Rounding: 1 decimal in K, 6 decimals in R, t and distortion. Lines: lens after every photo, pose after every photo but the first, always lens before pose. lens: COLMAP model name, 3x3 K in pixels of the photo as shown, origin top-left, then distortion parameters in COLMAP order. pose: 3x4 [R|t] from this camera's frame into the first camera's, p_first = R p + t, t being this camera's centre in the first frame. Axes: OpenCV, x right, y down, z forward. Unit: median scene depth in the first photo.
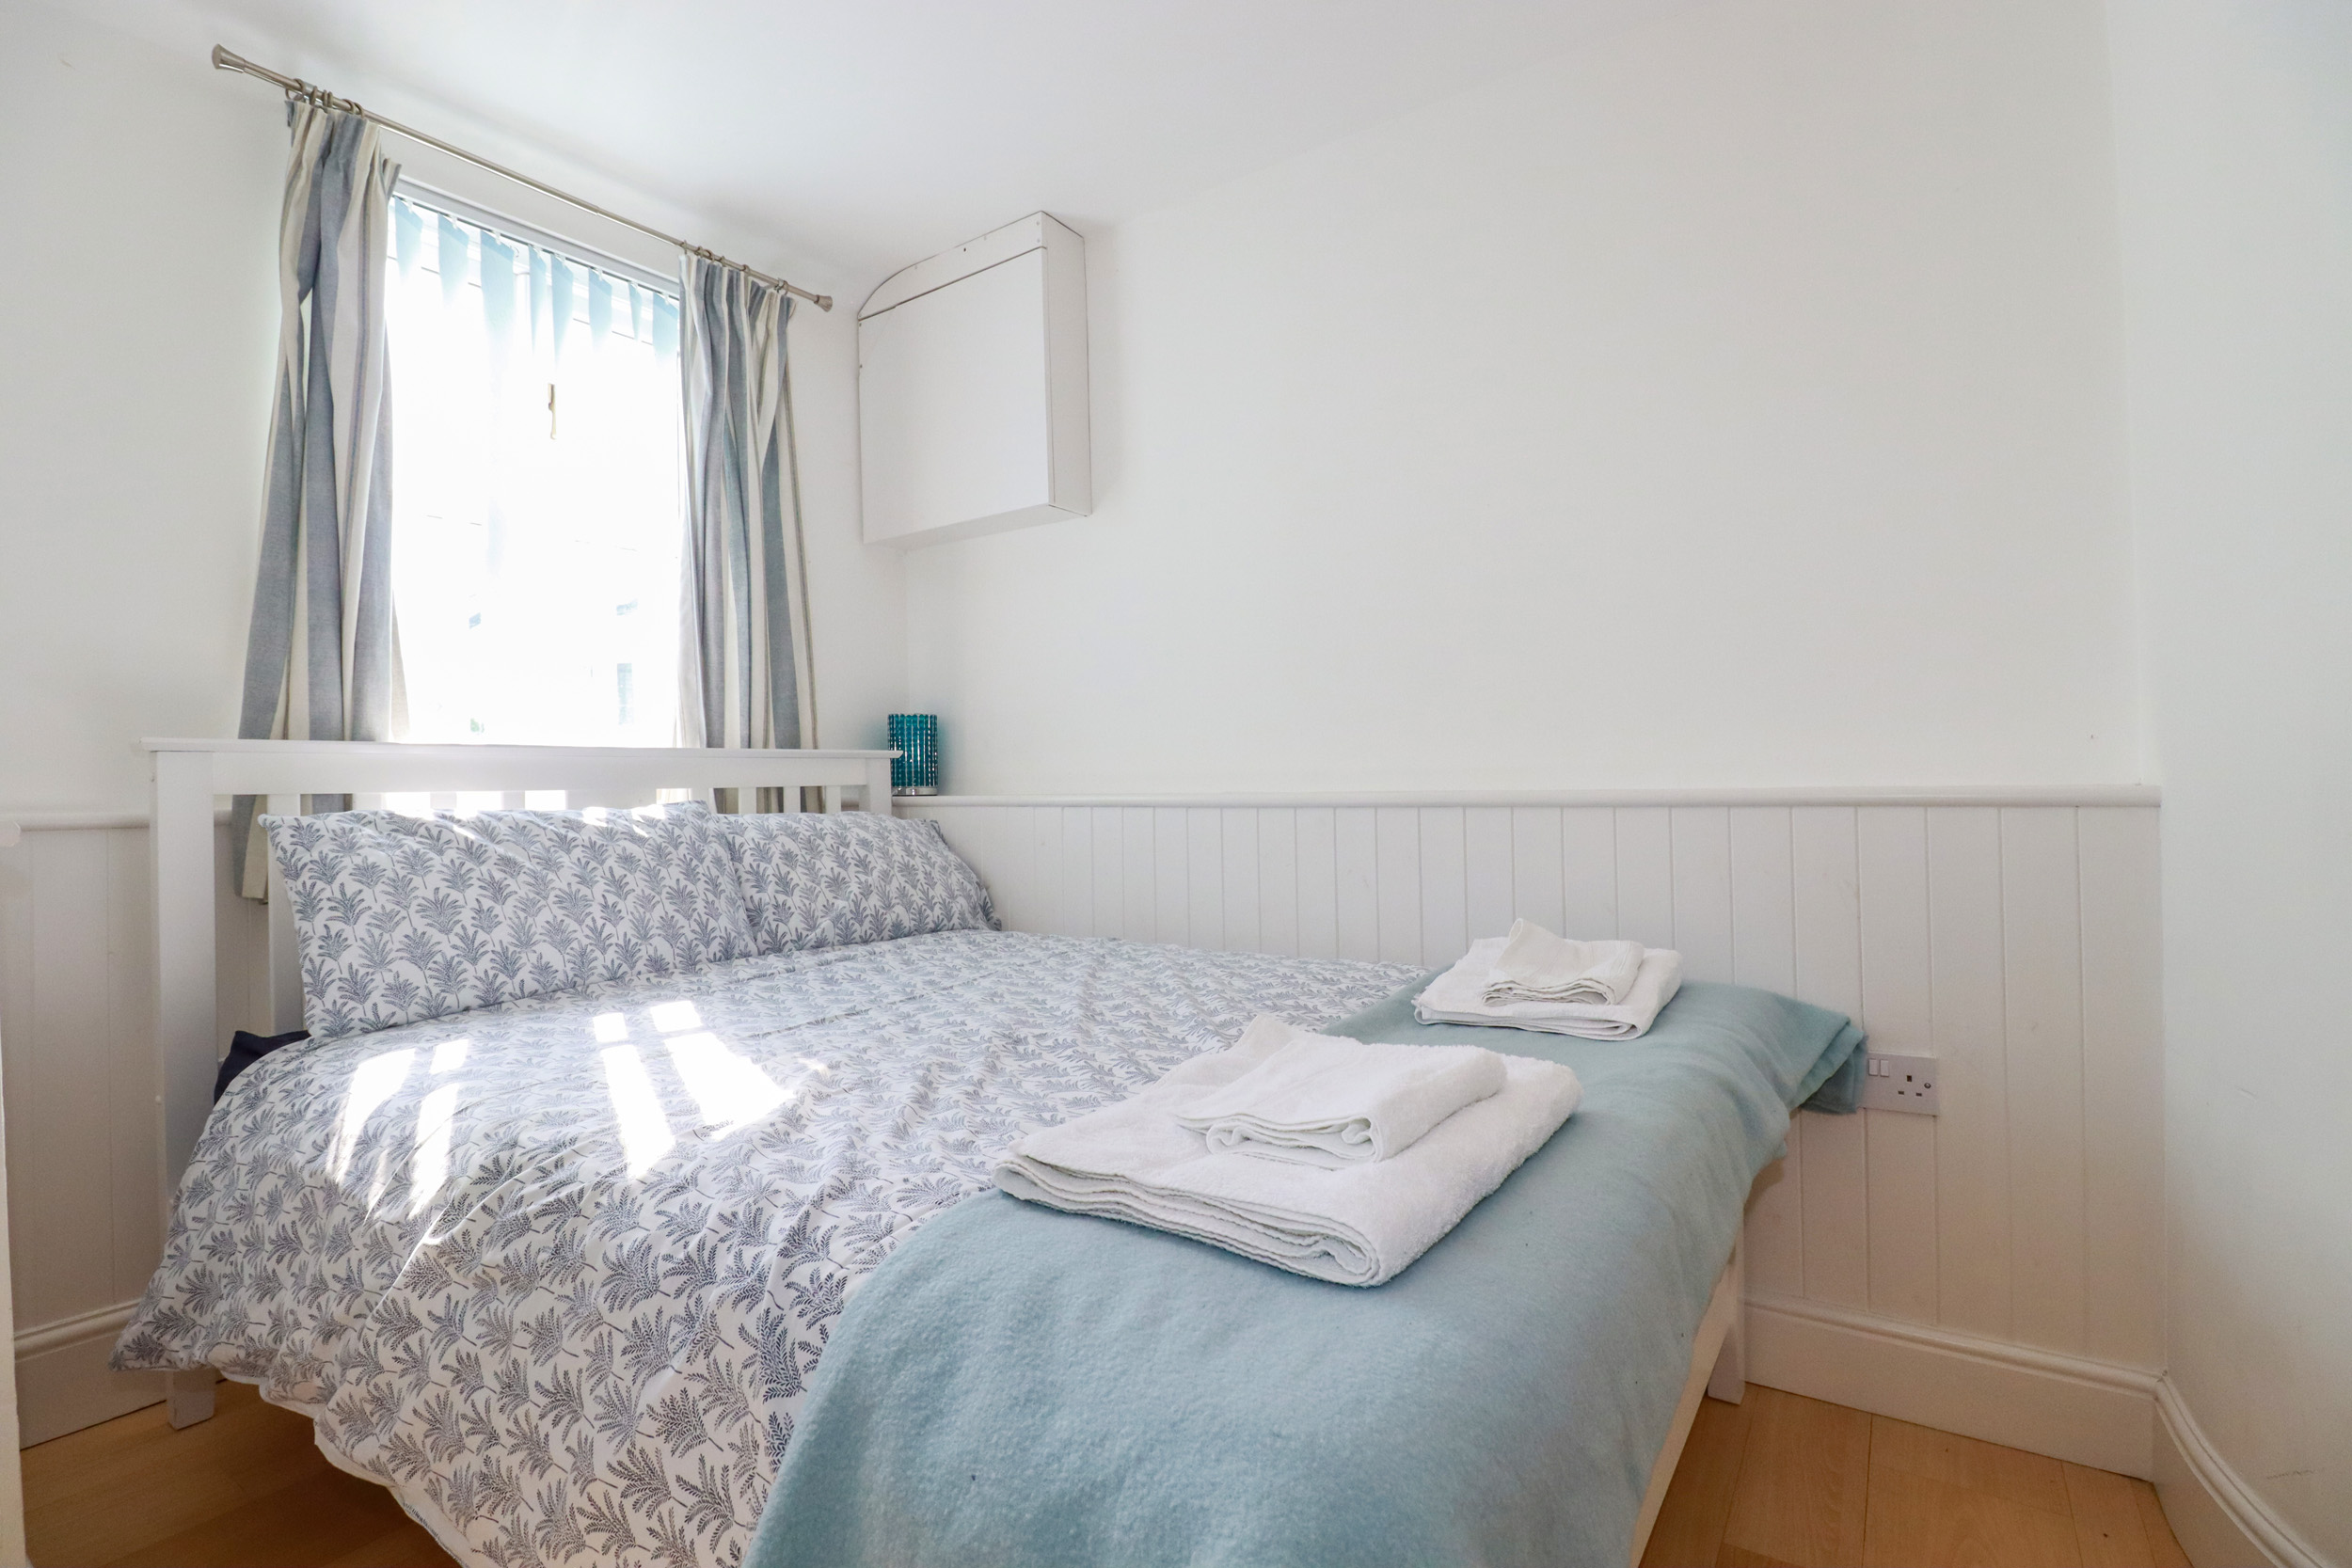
lens RADIAL K [[1092.2, 0, 1180.7], [0, 1092.2, 777.7], [0, 0, 1]] dist [-0.016567, -0.004256]
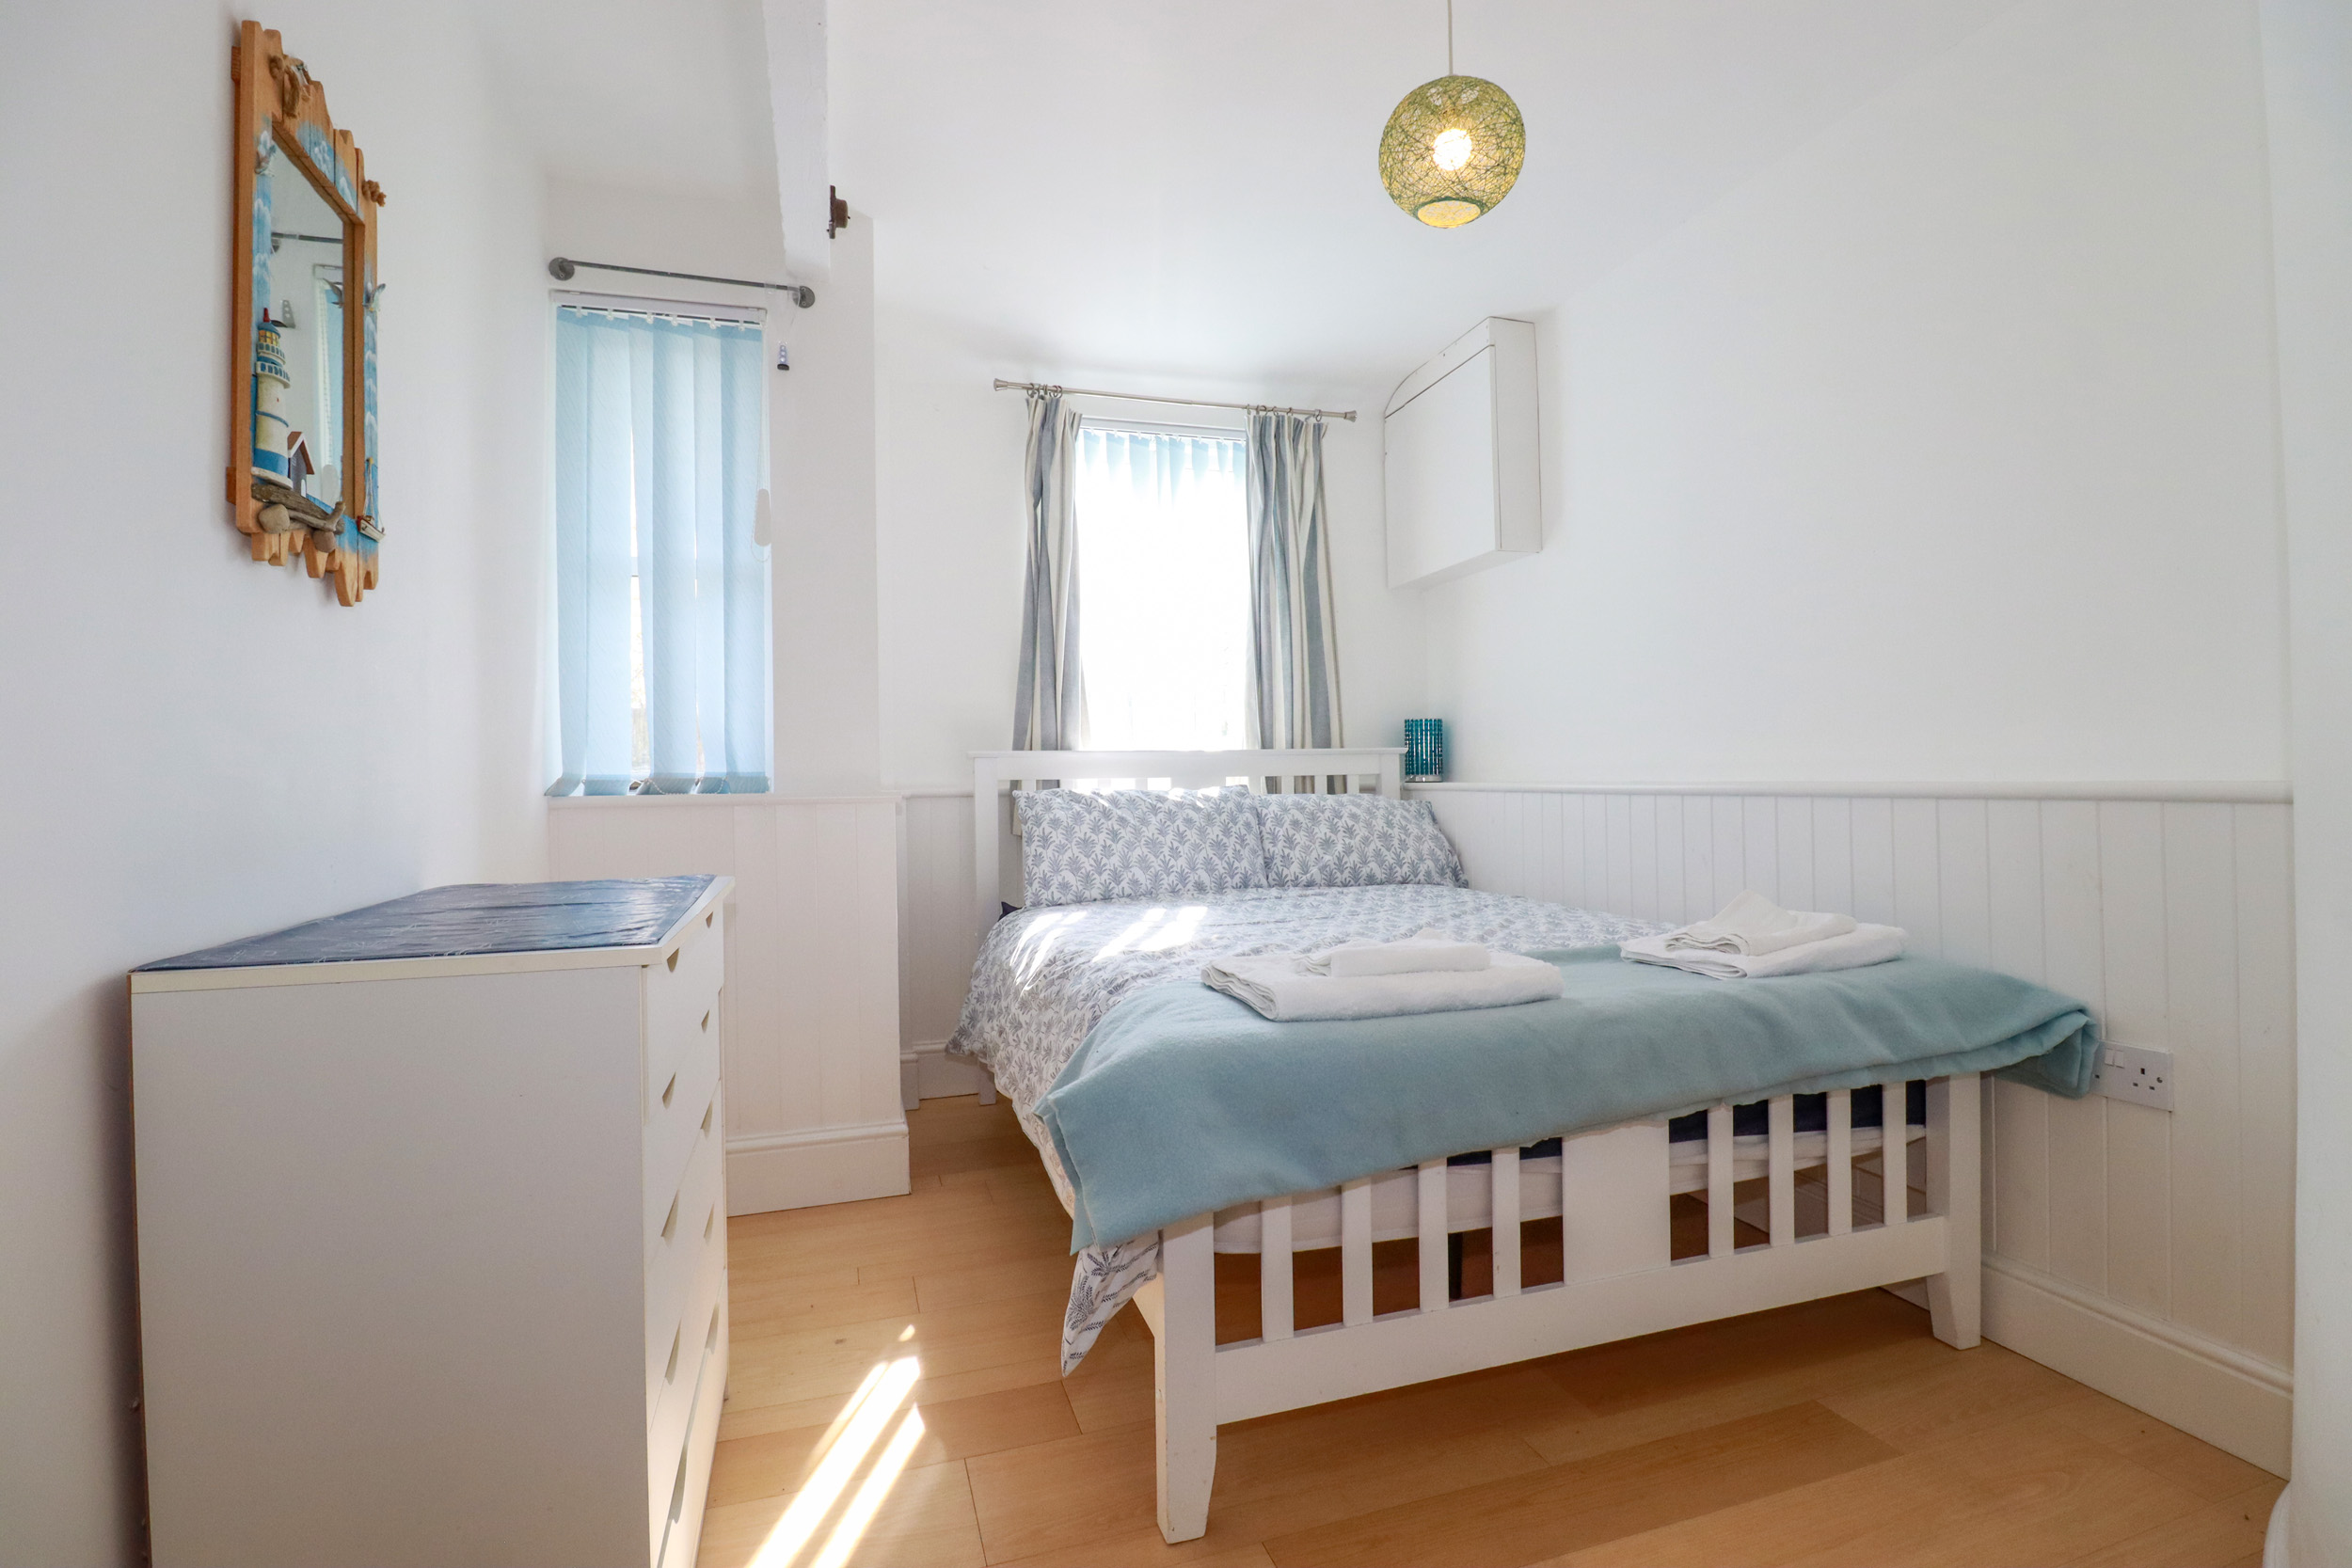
lens RADIAL K [[1092.2, 0, 1169.0], [0, 1092.2, 779.3], [0, 0, 1]] dist [-0.016567, -0.004256]
pose [[0.777009, 0.004802, -0.629472, 0.447798], [0.005443, 0.999882, 0.014347, -0.009542], [0.629467, -0.014574, 0.776891, -0.255623]]
